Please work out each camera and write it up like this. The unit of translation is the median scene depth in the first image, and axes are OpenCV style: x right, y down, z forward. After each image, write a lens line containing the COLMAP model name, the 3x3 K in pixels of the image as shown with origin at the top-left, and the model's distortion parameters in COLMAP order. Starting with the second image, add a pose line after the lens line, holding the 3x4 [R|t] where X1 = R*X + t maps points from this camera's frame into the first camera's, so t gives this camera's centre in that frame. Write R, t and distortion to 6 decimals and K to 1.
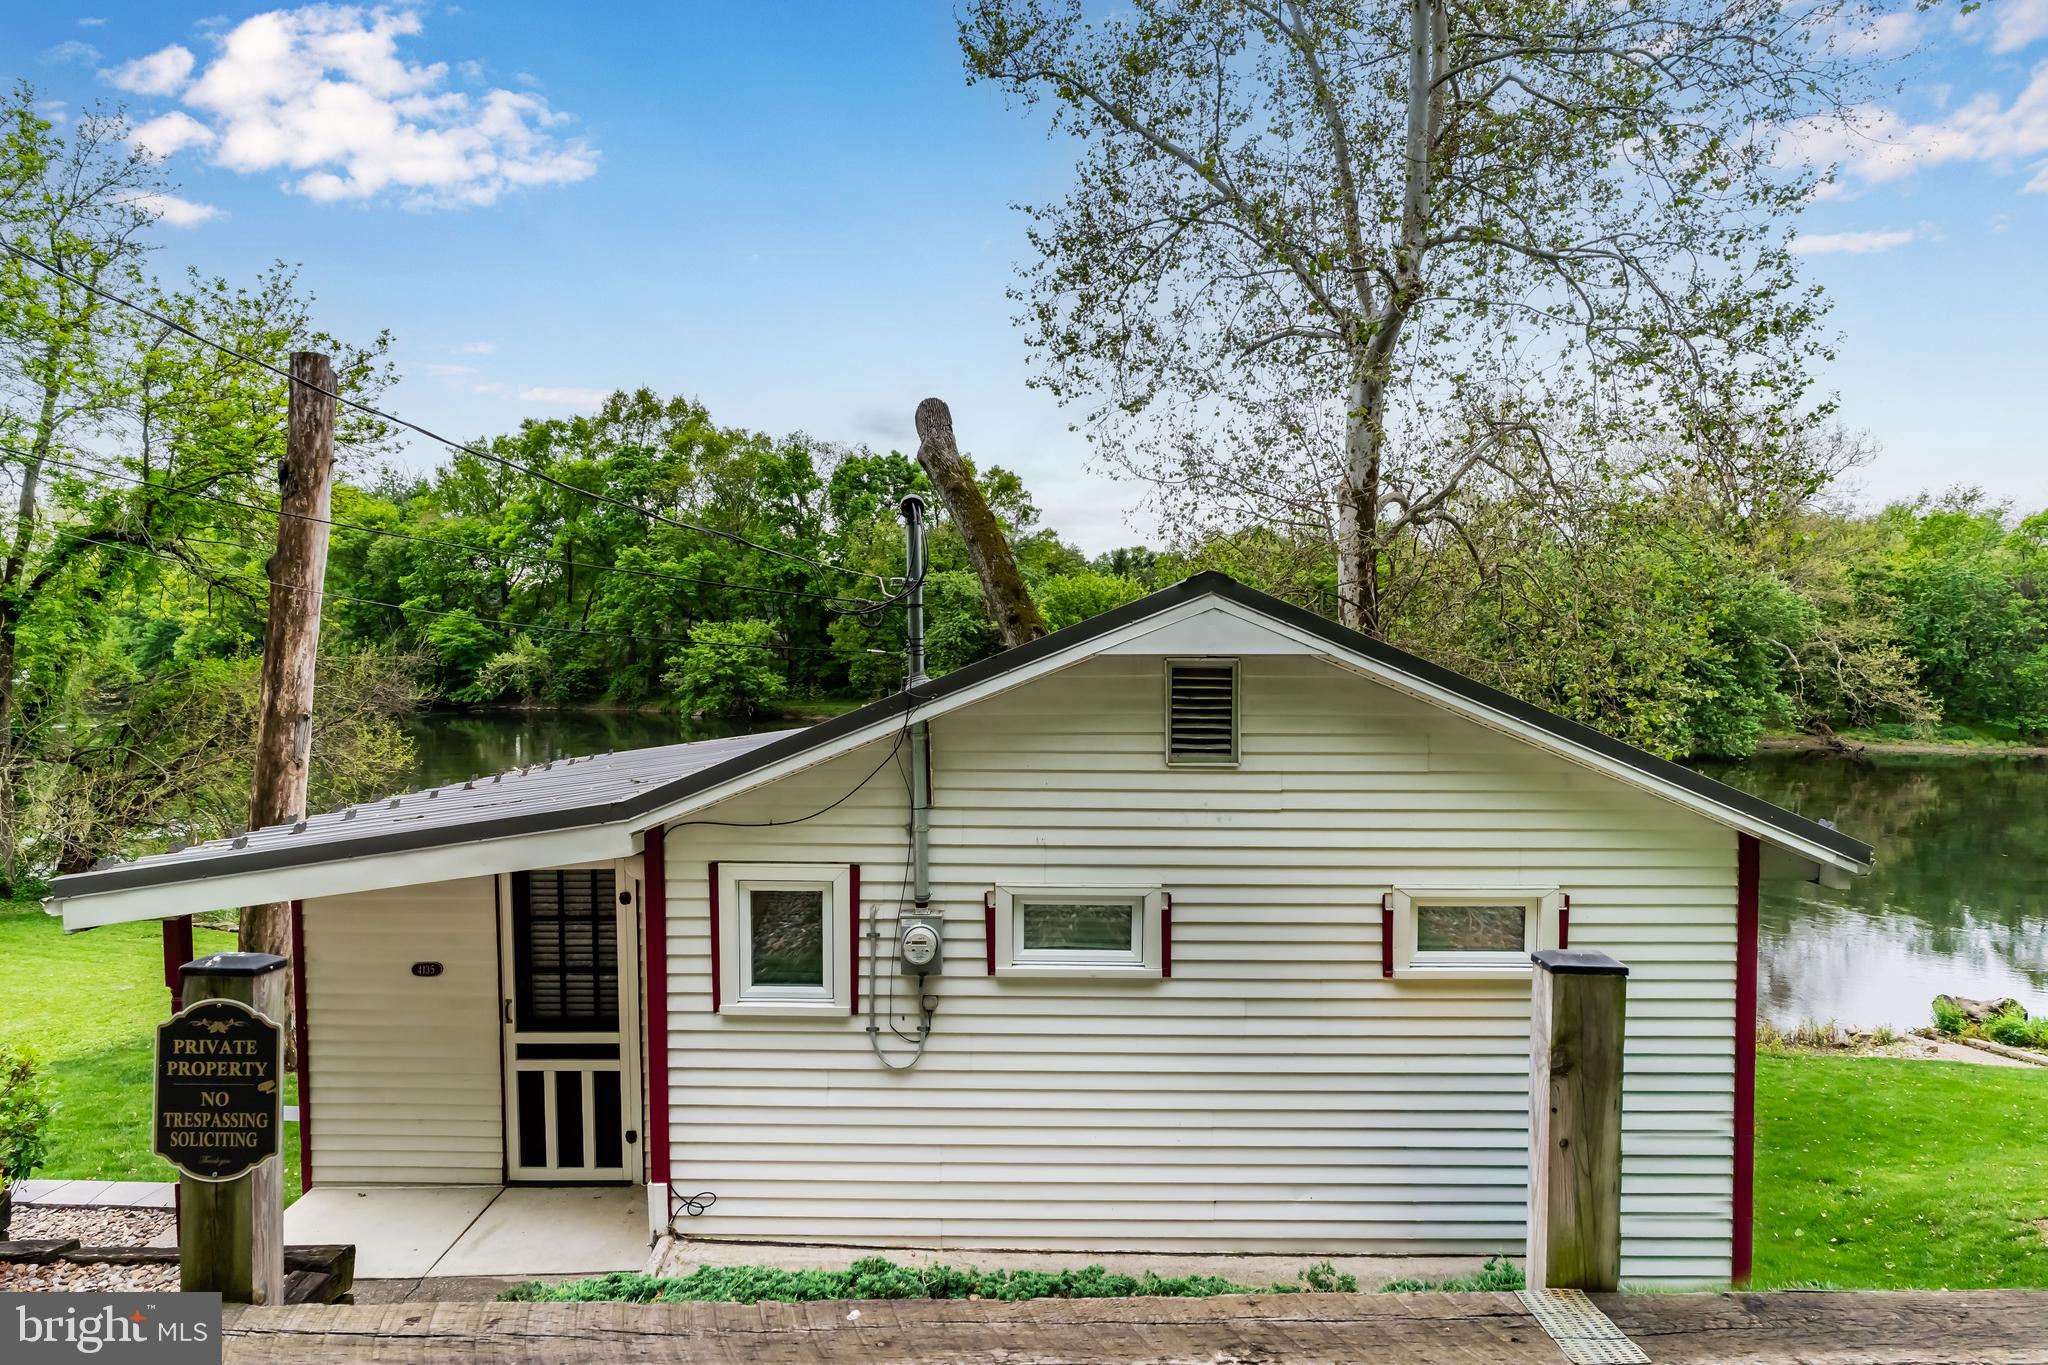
lens RADIAL K [[1070.4, 0, 1020.2], [0, 1070.4, 698.0], [0, 0, 1]] dist [-0.009172, 0.005809]
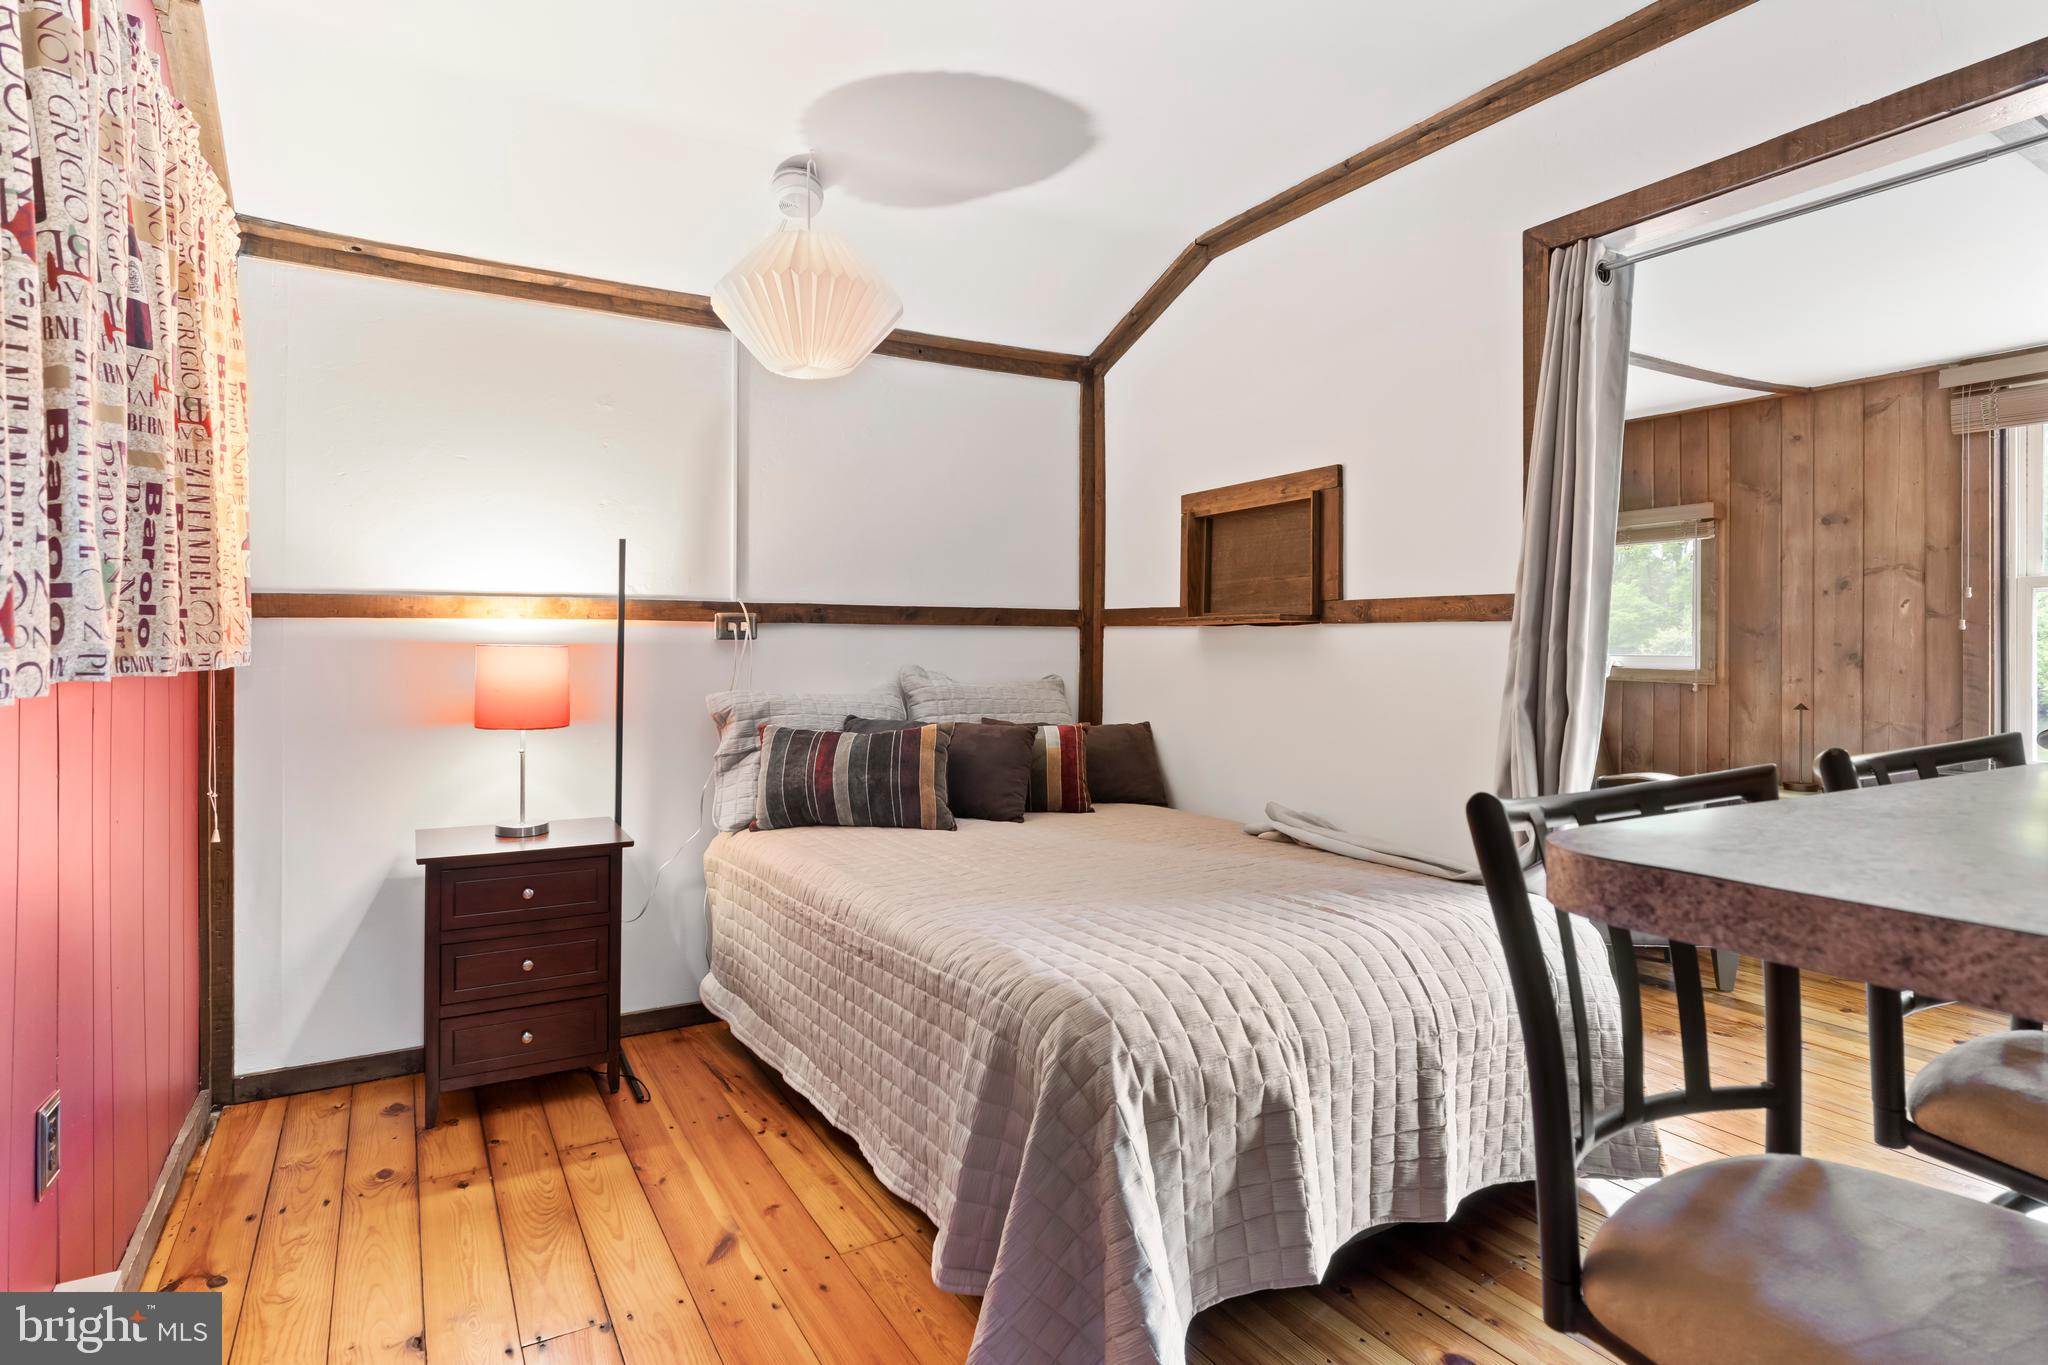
lens RADIAL K [[1070.4, 0, 1010.7], [0, 1070.4, 648.8], [0, 0, 1]] dist [-0.009172, 0.005809]
pose [[0.507371, 0.000703, -0.861727, 0.269945], [-0.037454, 0.999073, -0.021237, 0.266391], [0.860913, 0.043050, 0.506927, 0.941398]]
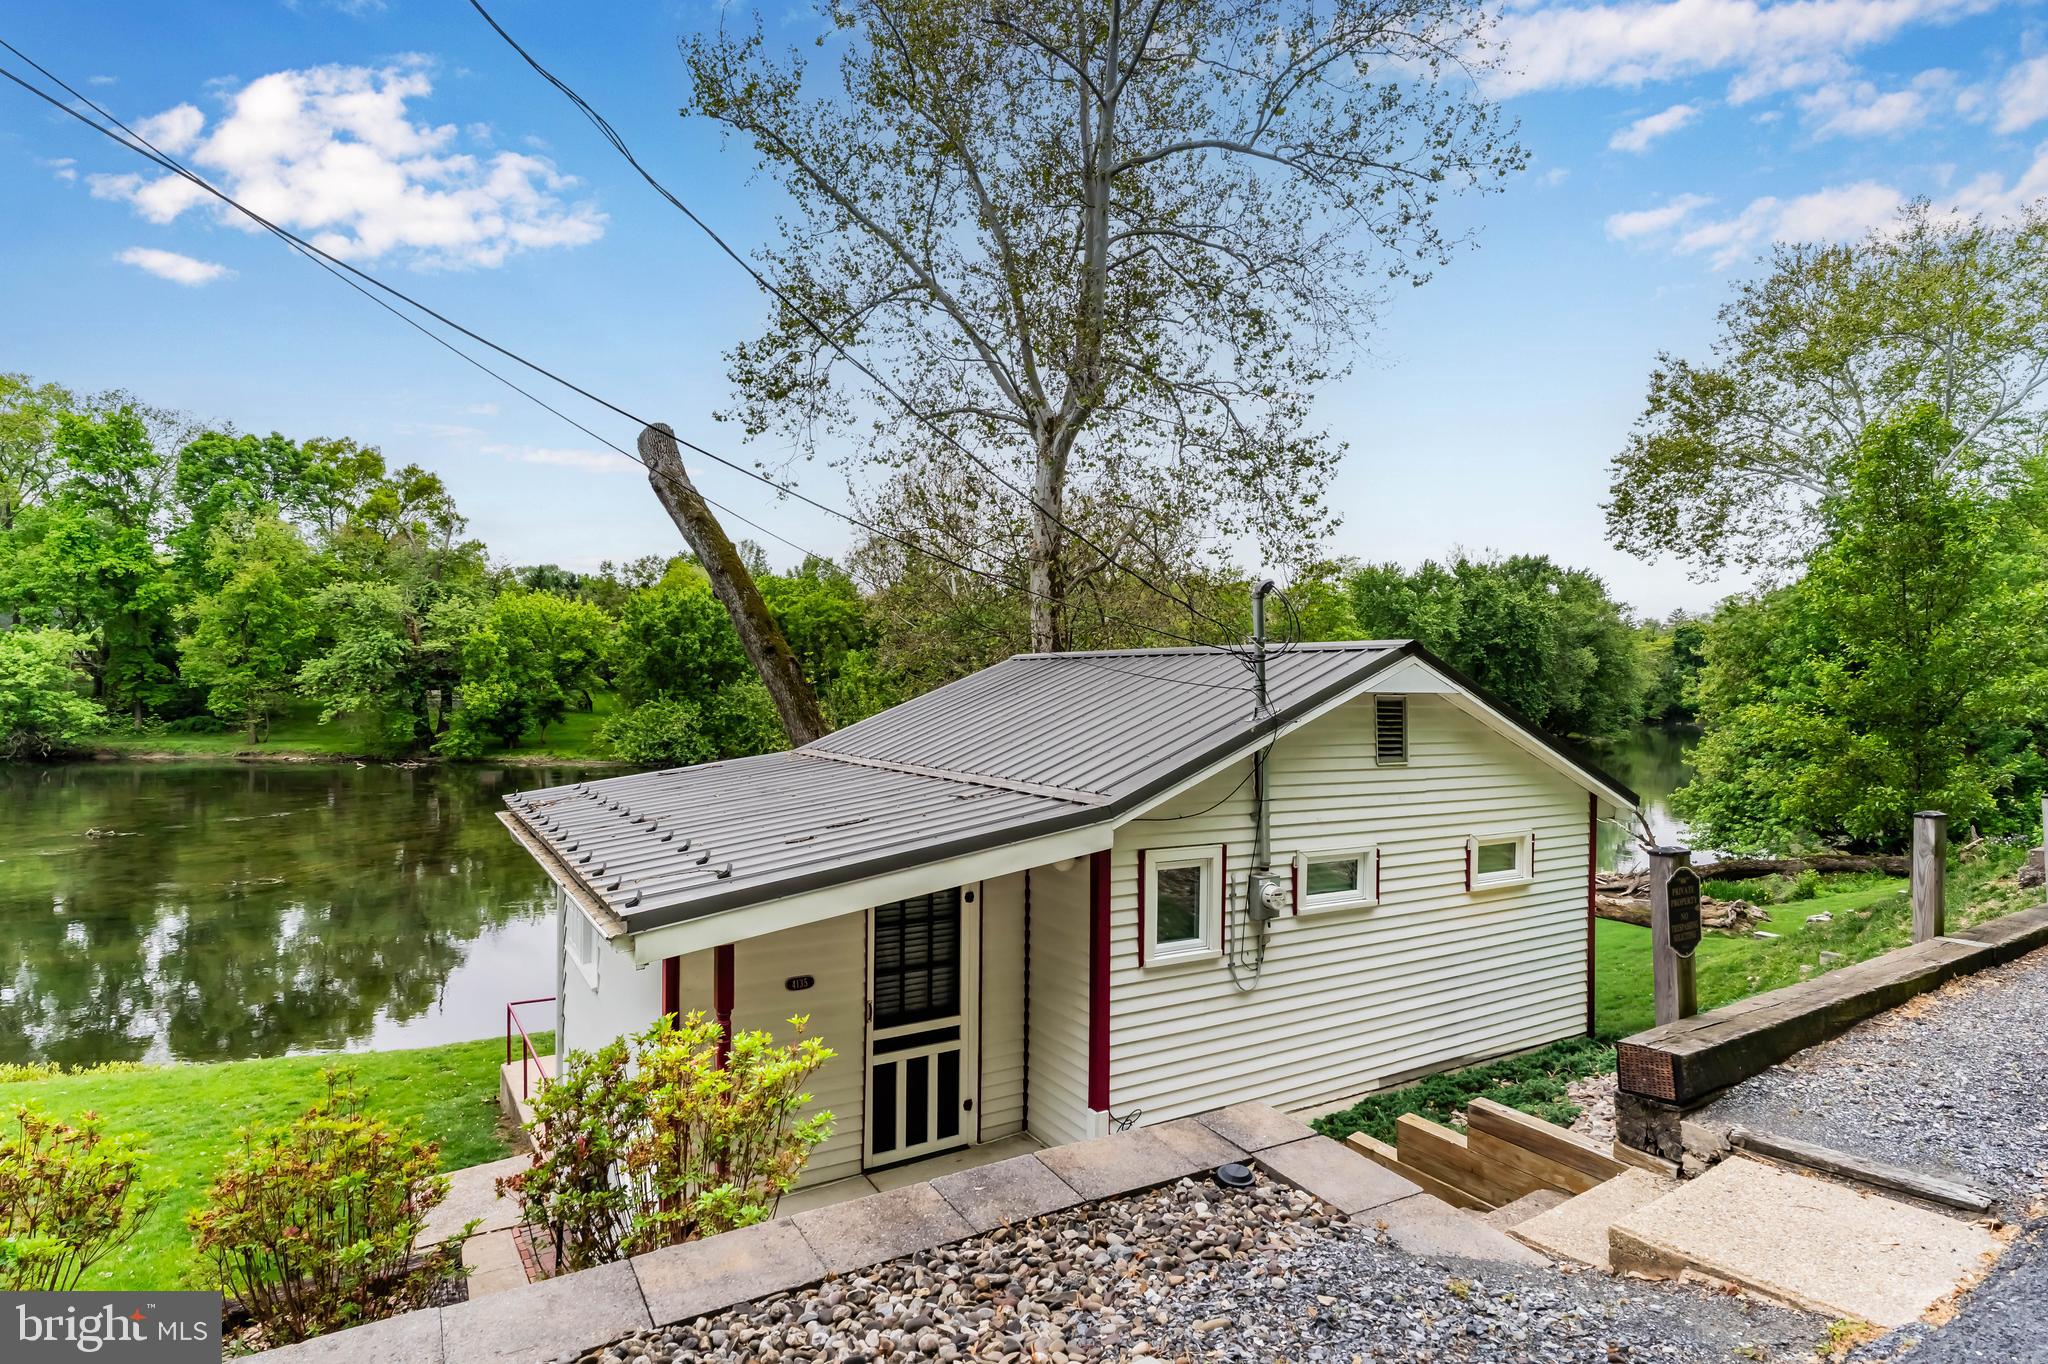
lens RADIAL K [[1070.4, 0, 1026.7], [0, 1070.4, 686.7], [0, 0, 1]] dist [-0.009172, 0.005809]
pose [[0.850537, 0.008045, 0.525854, -0.920445], [0.011044, 0.999389, -0.033153, -0.002983], [-0.525800, 0.034005, 0.849929, -0.032568]]
